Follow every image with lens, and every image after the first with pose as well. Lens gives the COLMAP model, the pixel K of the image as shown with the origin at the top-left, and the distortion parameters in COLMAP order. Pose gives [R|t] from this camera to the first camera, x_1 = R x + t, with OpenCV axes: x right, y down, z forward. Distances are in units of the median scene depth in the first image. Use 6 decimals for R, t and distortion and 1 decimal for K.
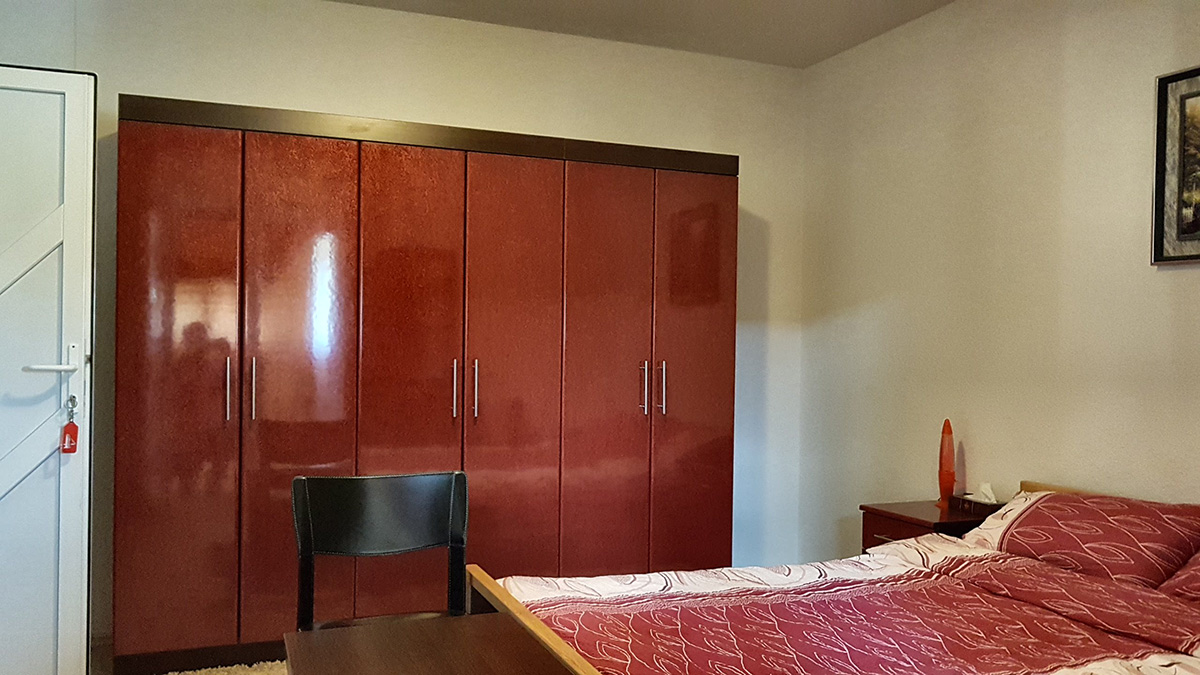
lens RADIAL K [[922.3, 0, 598.6], [0, 922.3, 338.8], [0, 0, 1]] dist [0.024548, -0.032993]
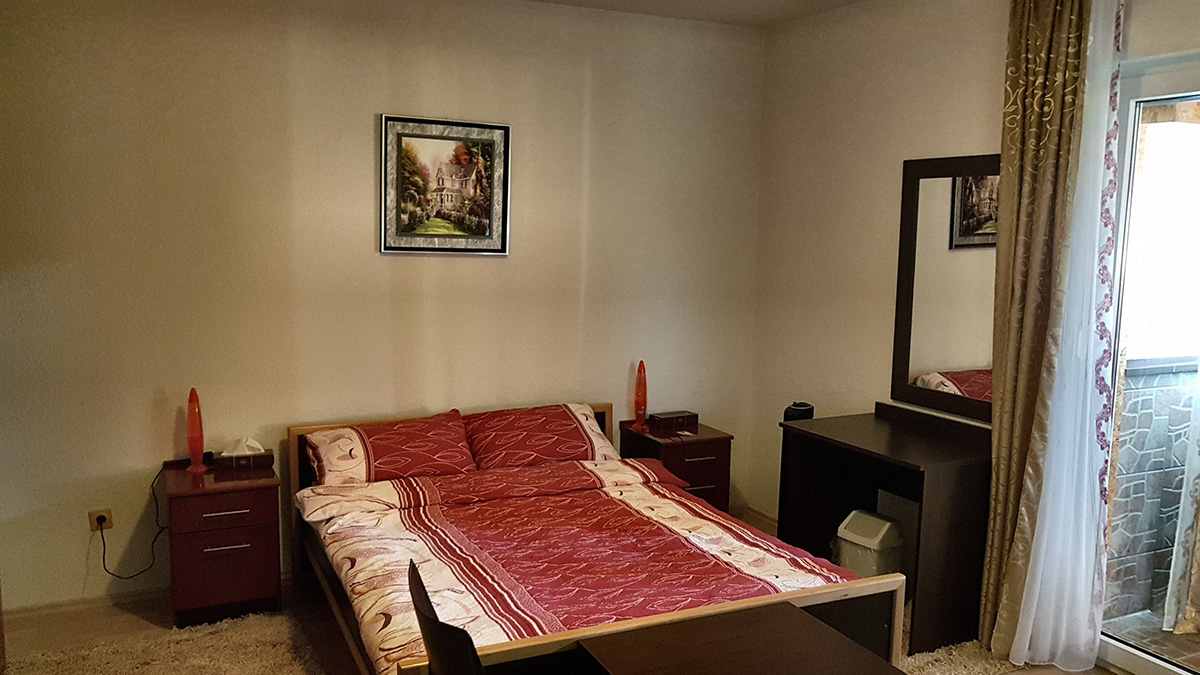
lens RADIAL K [[922.3, 0, 589.1], [0, 922.3, 338.9], [0, 0, 1]] dist [0.024548, -0.032993]
pose [[-0.033448, -0.126206, 0.991440, -0.826123], [-0.020234, 0.991877, 0.125579, -0.134351], [-0.999236, -0.015860, -0.035730, 0.757998]]
